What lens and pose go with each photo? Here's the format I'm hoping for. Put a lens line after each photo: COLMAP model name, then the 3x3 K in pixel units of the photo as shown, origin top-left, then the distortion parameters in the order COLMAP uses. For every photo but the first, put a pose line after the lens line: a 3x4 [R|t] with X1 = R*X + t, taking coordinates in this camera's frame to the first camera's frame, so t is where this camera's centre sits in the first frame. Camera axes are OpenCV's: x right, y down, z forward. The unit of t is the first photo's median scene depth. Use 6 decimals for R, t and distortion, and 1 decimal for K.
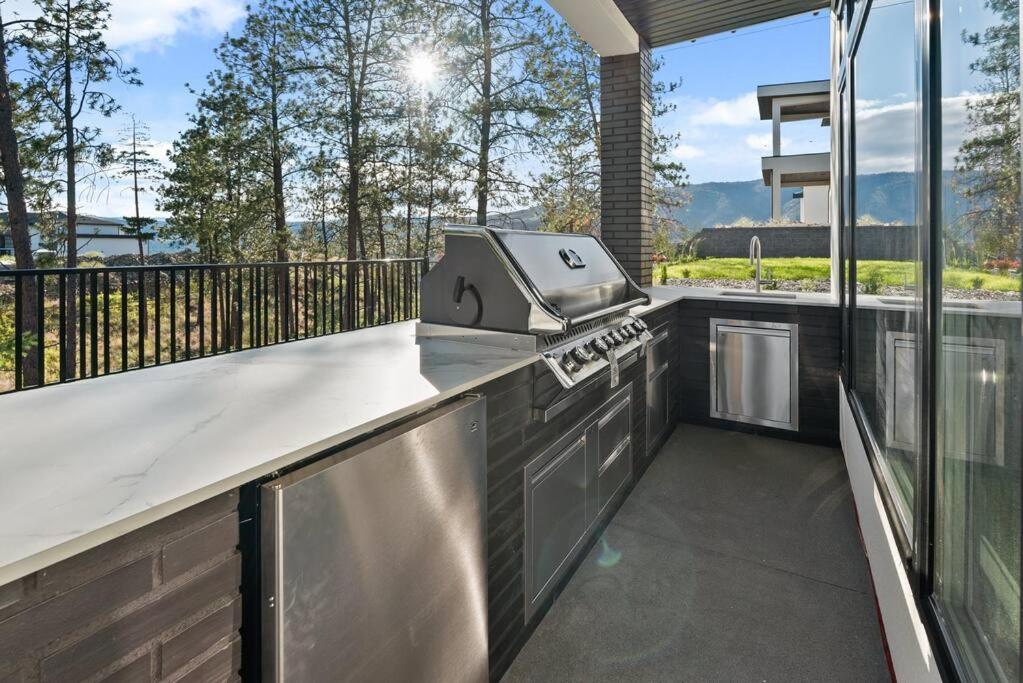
lens RADIAL K [[782.3, 0, 511.5], [0, 782.3, 341.5], [0, 0, 1]] dist [0.019553, 0.008081]
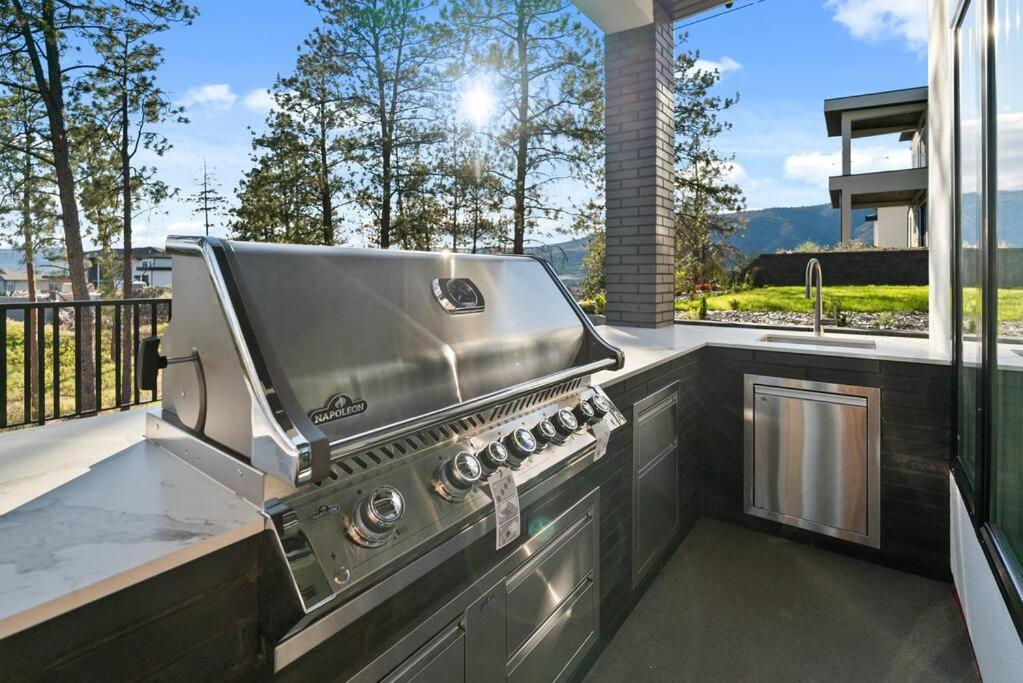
lens RADIAL K [[614.1, 0, 511.0], [0, 614.1, 337.8], [0, 0, 1]] dist [0.014108, -0.001262]
pose [[0.985128, 0.010245, -0.171516, 0.086692], [-0.013669, 0.999730, -0.018798, -0.030442], [0.171277, 0.020863, 0.985002, 0.254720]]
